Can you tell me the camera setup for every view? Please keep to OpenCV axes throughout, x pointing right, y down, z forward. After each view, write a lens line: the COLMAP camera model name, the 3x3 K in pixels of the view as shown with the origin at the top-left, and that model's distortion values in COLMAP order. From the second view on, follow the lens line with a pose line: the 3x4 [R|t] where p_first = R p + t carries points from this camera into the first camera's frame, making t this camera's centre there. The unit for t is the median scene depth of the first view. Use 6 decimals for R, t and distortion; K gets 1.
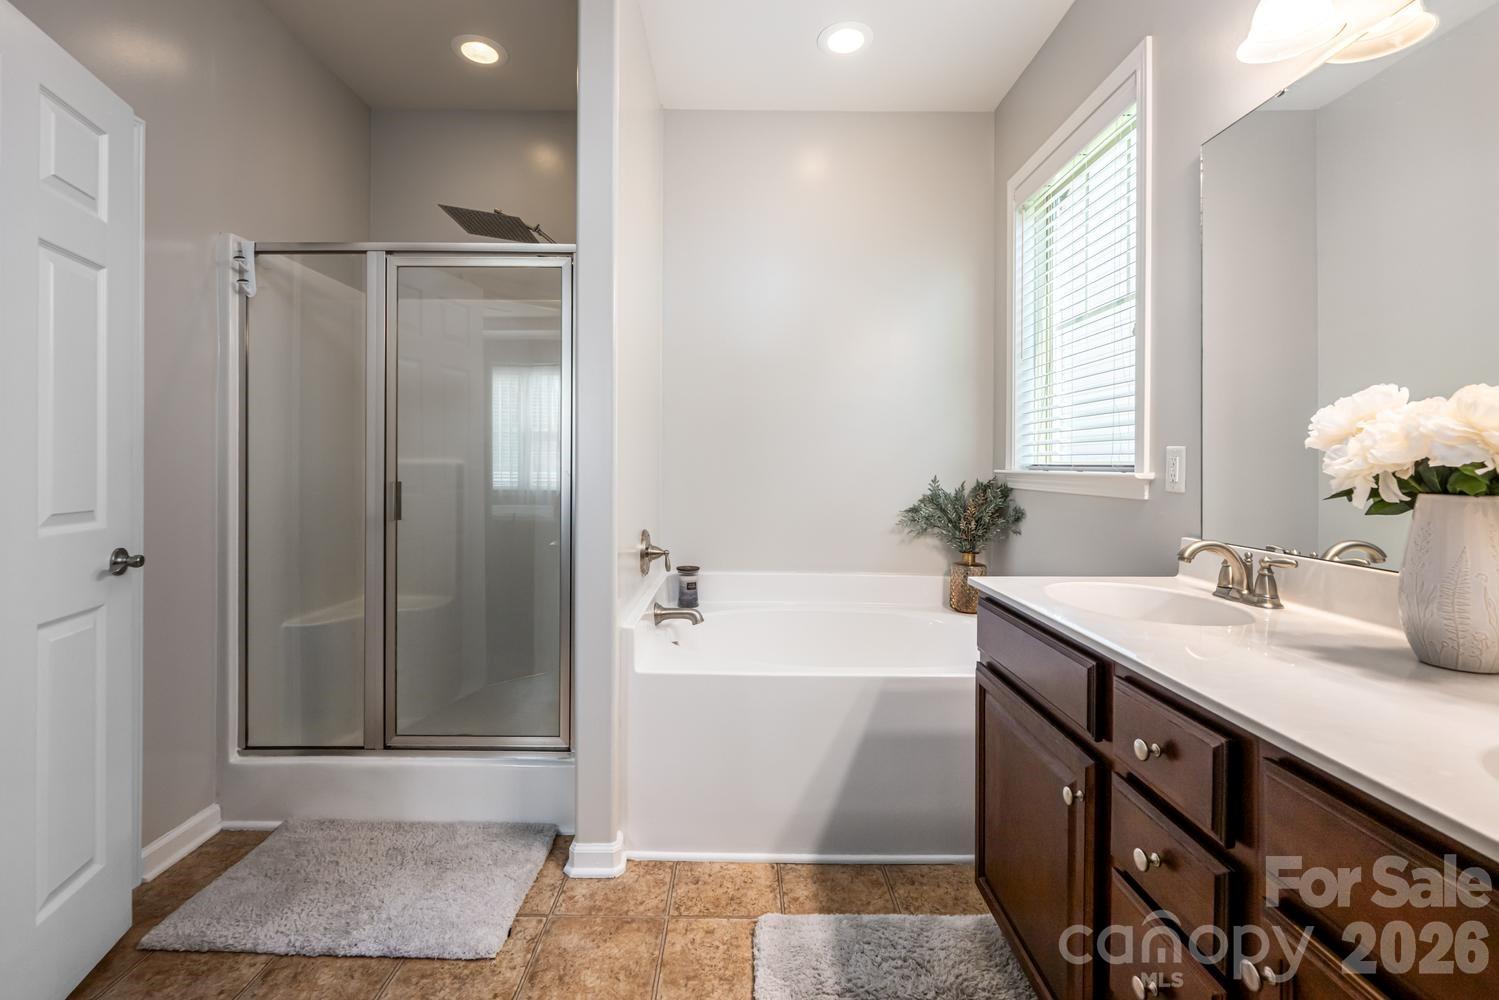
lens RADIAL K [[673.1, 0, 749.7], [0, 673.1, 509.3], [0, 0, 1]] dist [-0.003371, -0.000196]
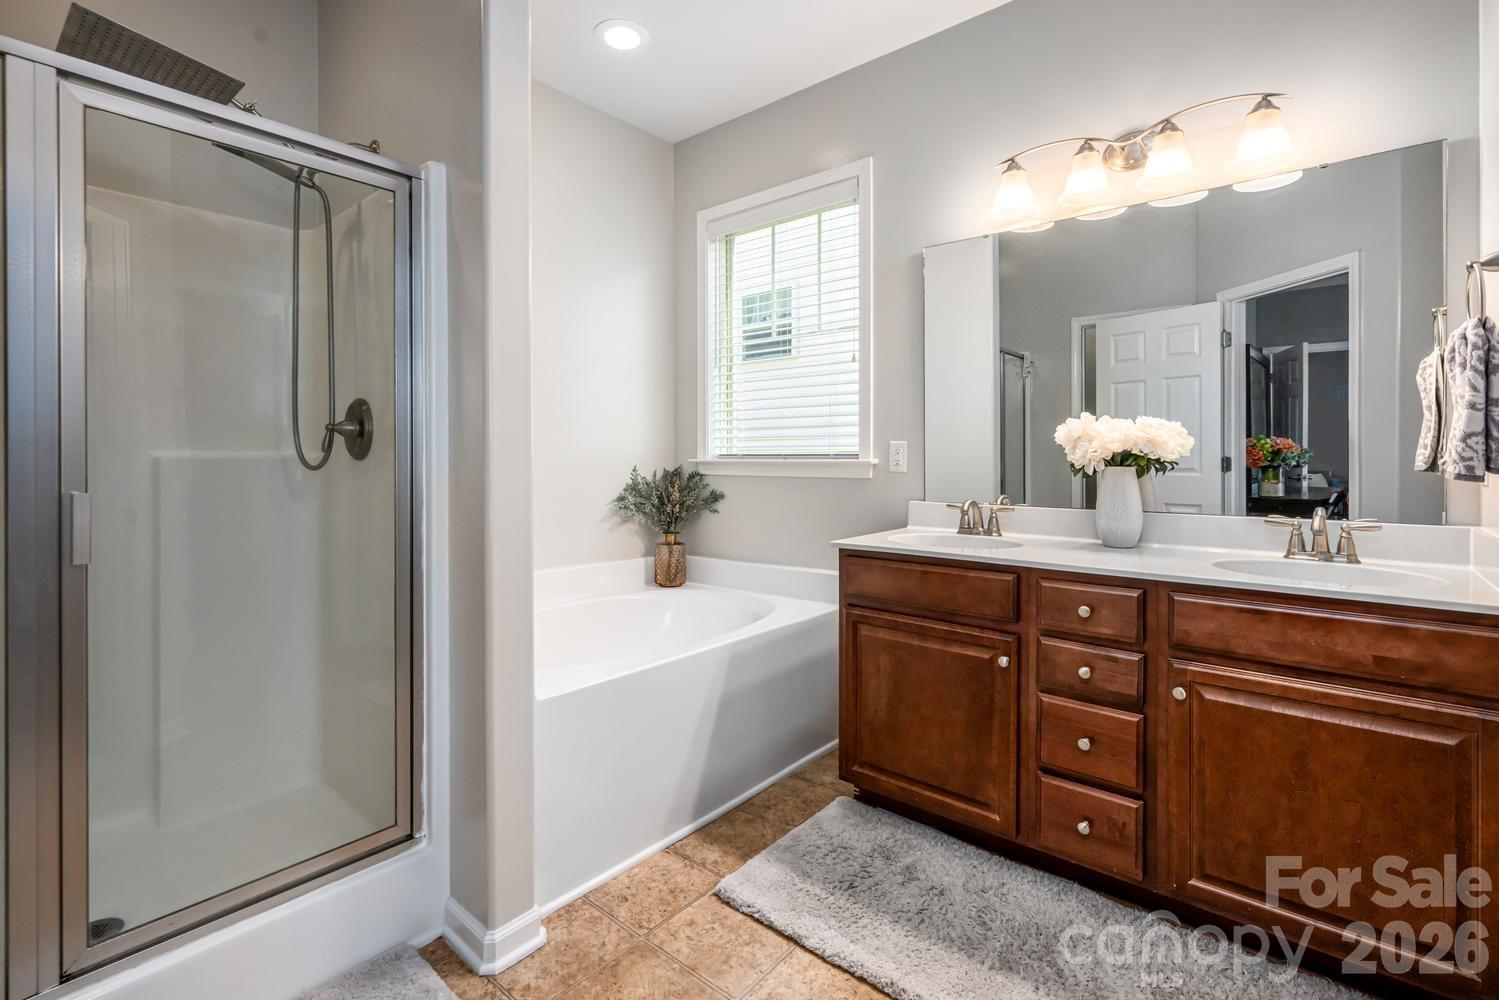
lens RADIAL K [[680.5, 0, 749.5], [0, 680.5, 500.0], [0, 0, 1]] dist [-0.001536, 0.000145]
pose [[0.647278, -0.058718, 0.759989, -0.671290], [0.058549, 0.997913, 0.027235, -0.021323], [-0.760002, 0.026868, 0.649365, 0.236117]]
